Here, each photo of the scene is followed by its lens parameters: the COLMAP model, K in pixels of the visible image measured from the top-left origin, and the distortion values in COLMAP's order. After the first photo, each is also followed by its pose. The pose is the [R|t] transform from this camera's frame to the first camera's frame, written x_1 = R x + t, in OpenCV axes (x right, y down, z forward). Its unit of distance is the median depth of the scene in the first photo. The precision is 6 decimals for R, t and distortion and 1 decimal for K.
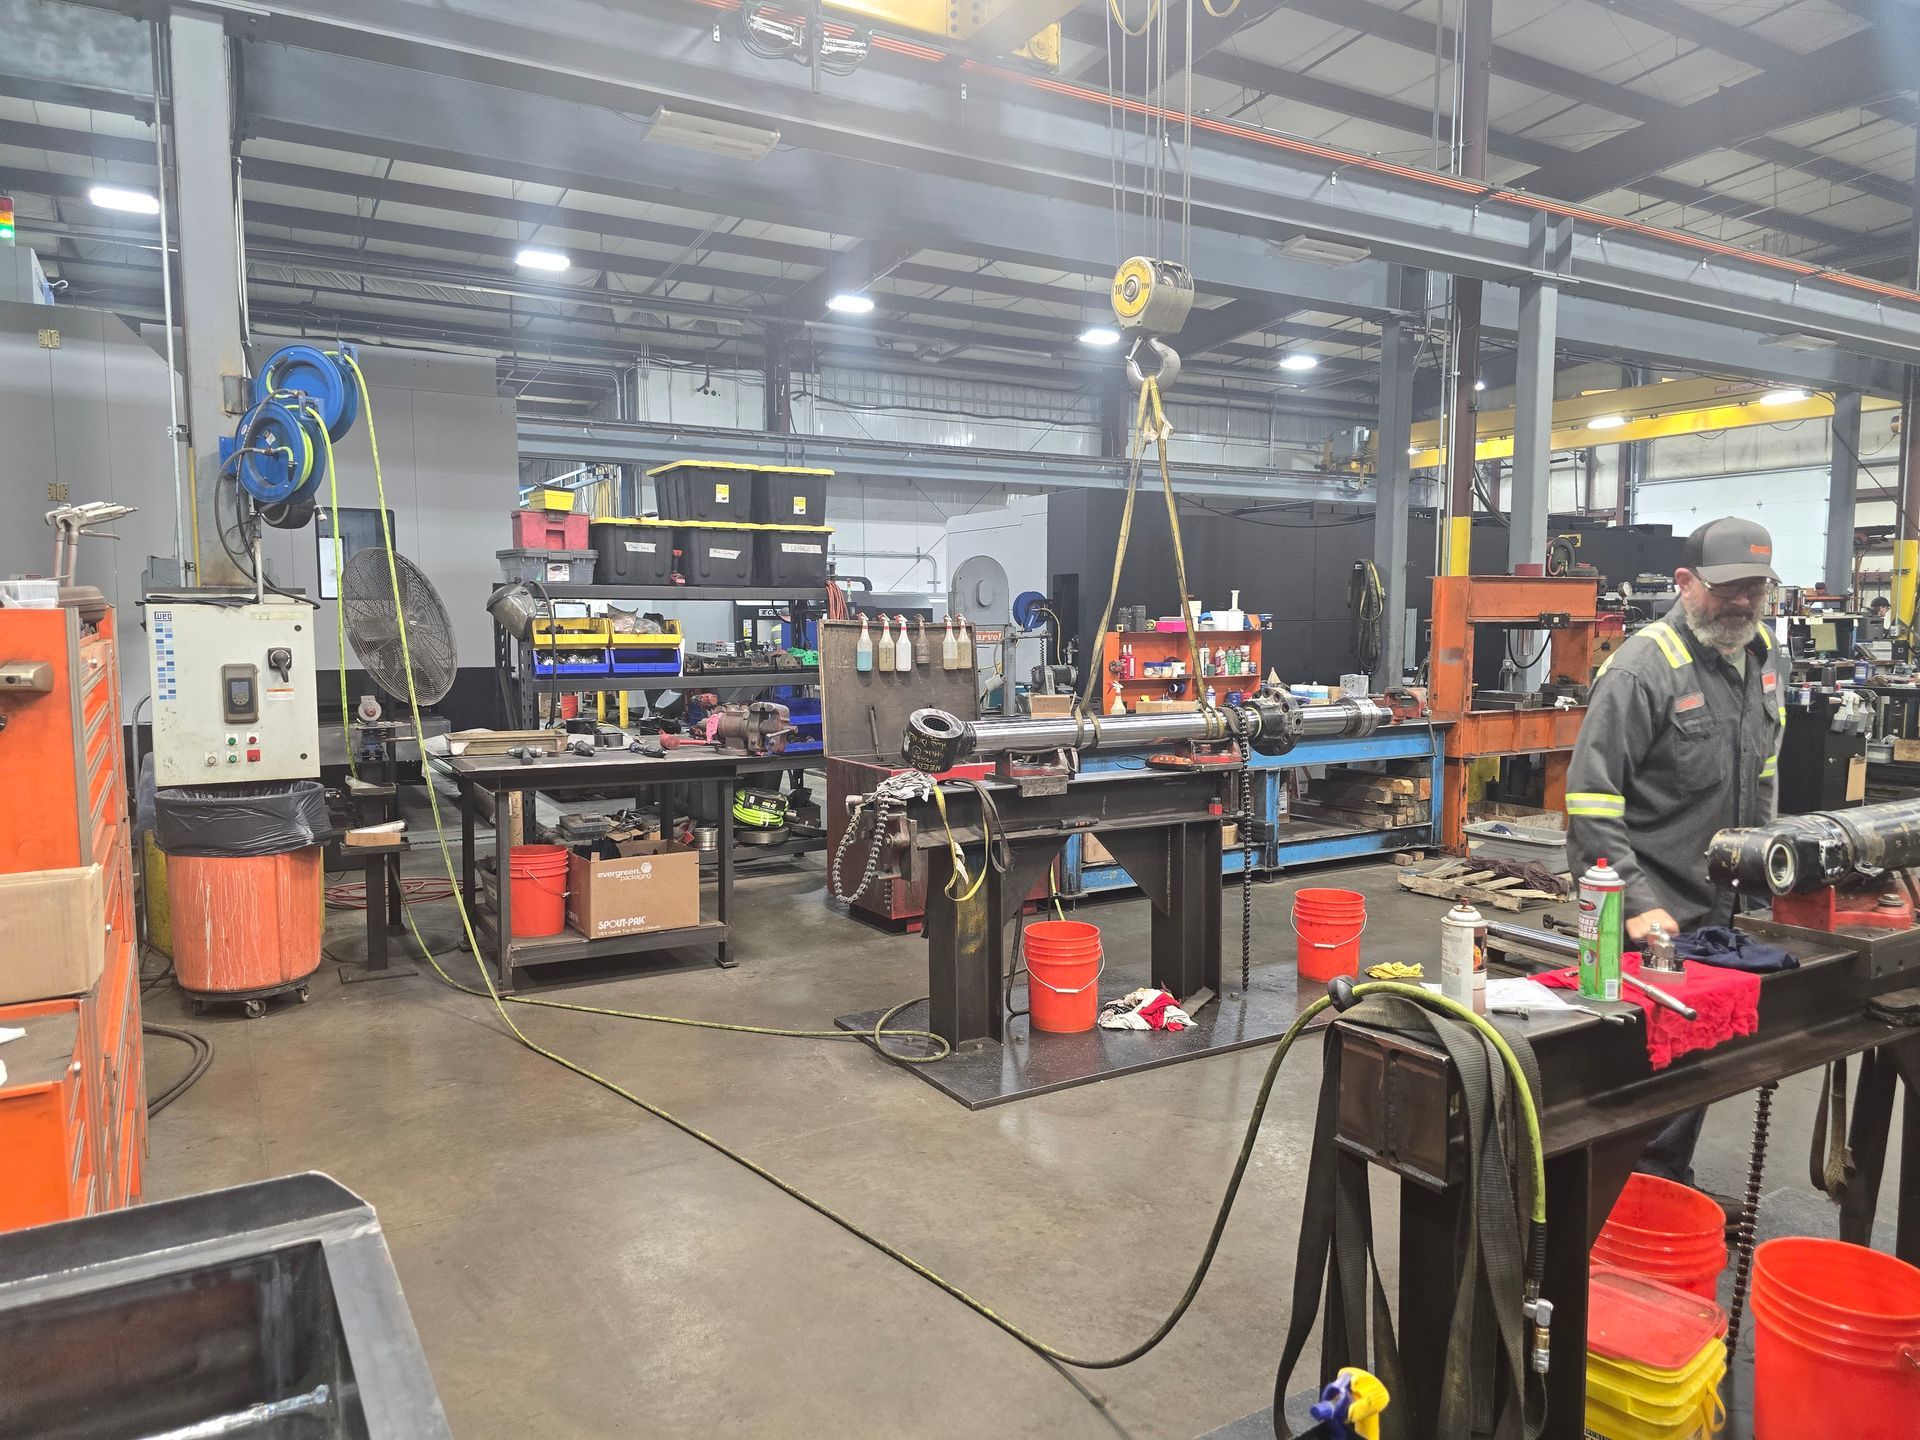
lens RADIAL K [[1288.8, 0, 952.8], [0, 1288.8, 719.1], [0, 0, 1]] dist [0.015456, -0.006569]
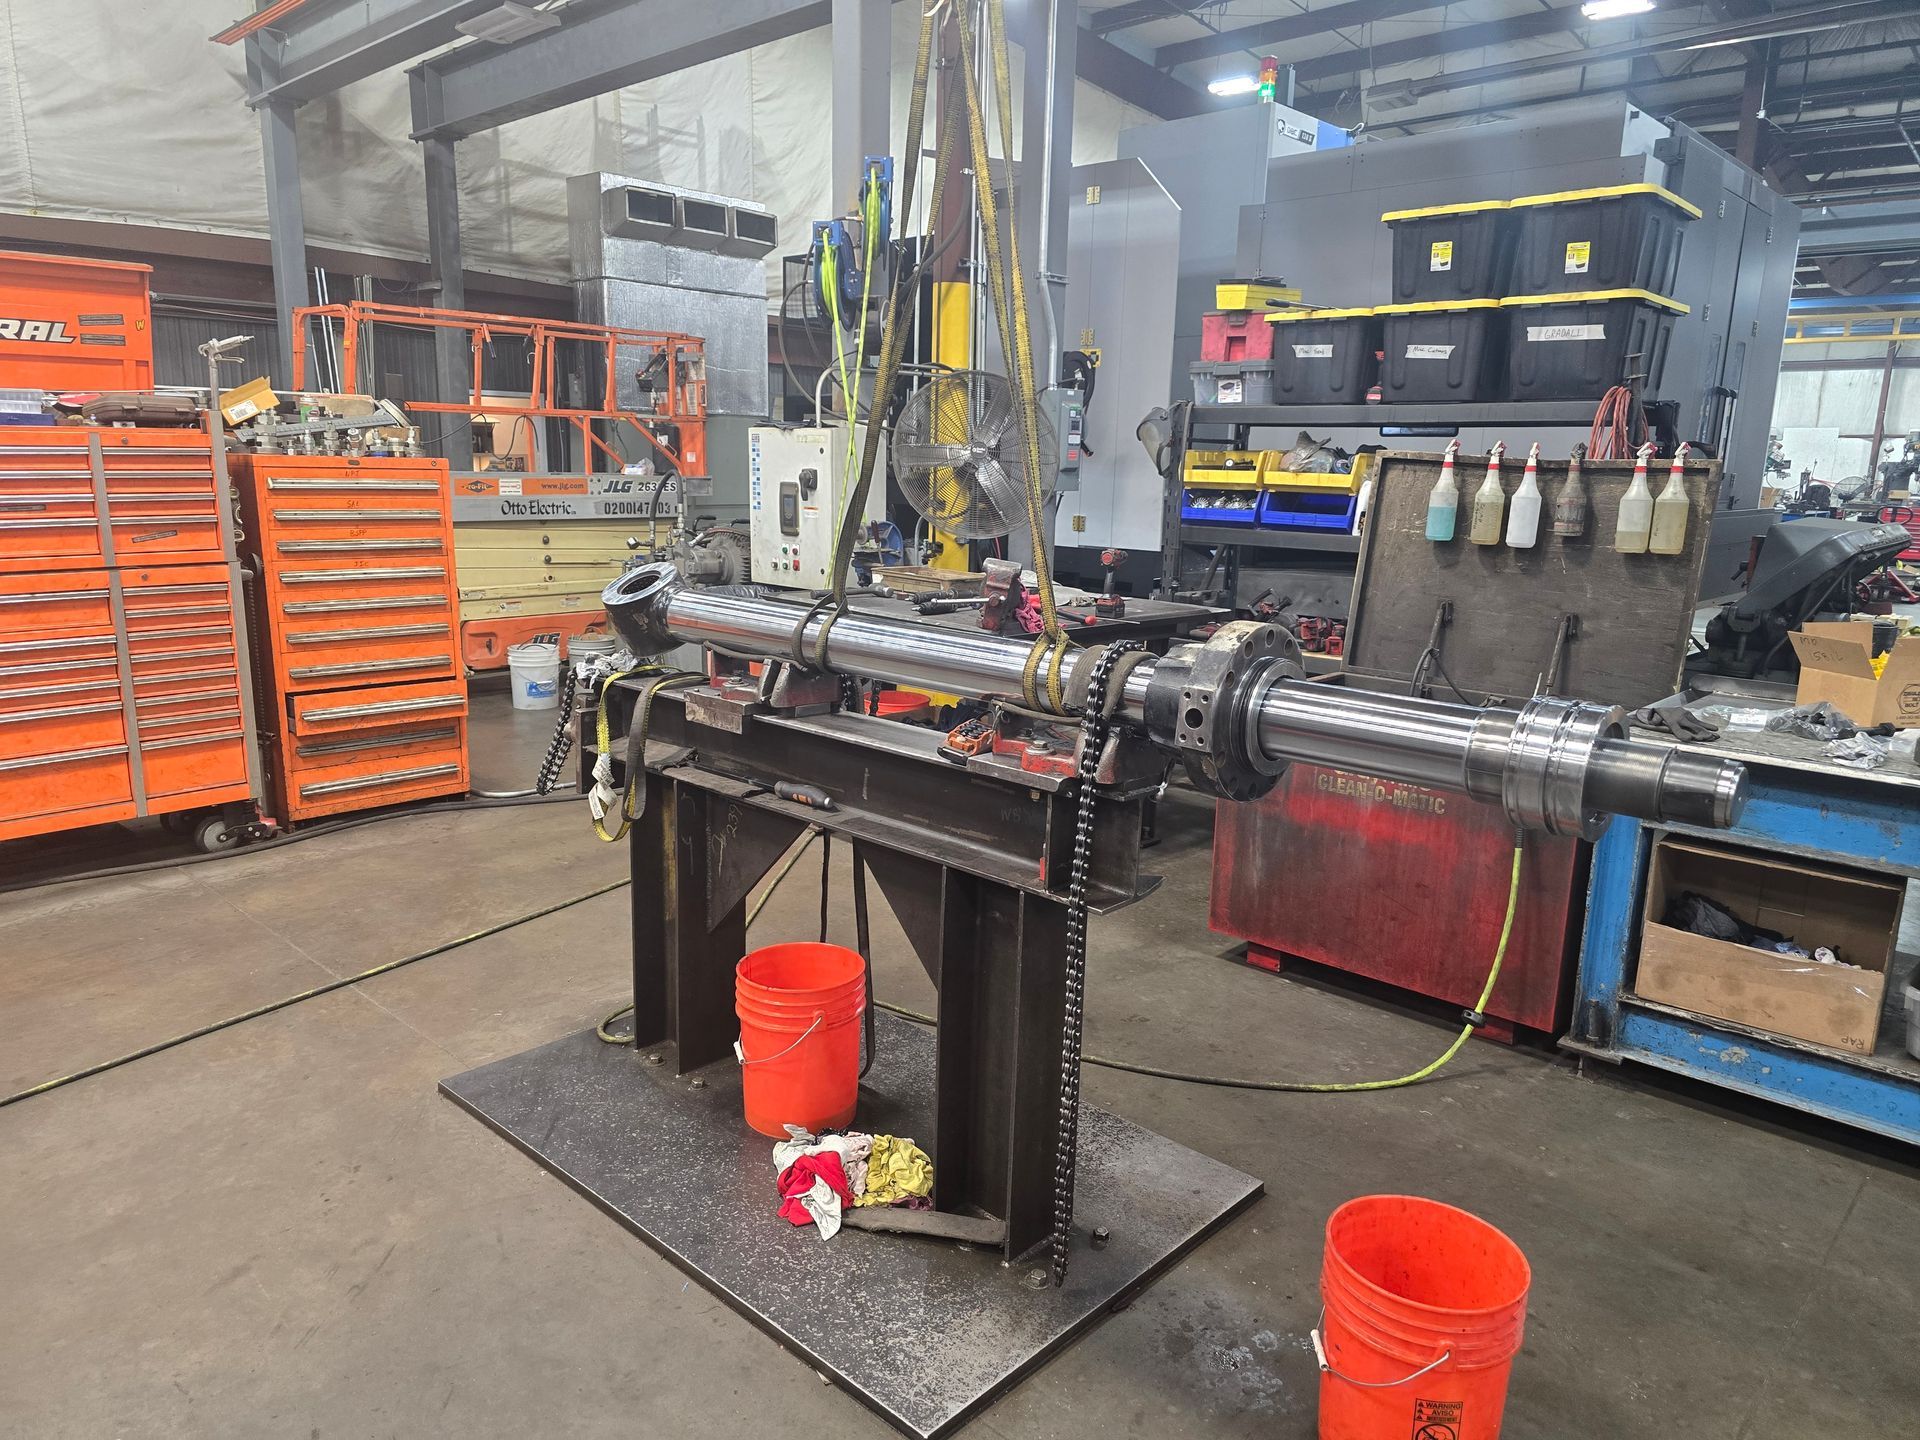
lens RADIAL K [[1288.8, 0, 957.7], [0, 1288.8, 733.9], [0, 0, 1]] dist [0.015456, -0.006569]
pose [[0.269009, 0.207980, -0.940414, 0.444009], [-0.097350, 0.977278, 0.188286, -0.040794], [0.958205, 0.040899, 0.283144, 0.625582]]
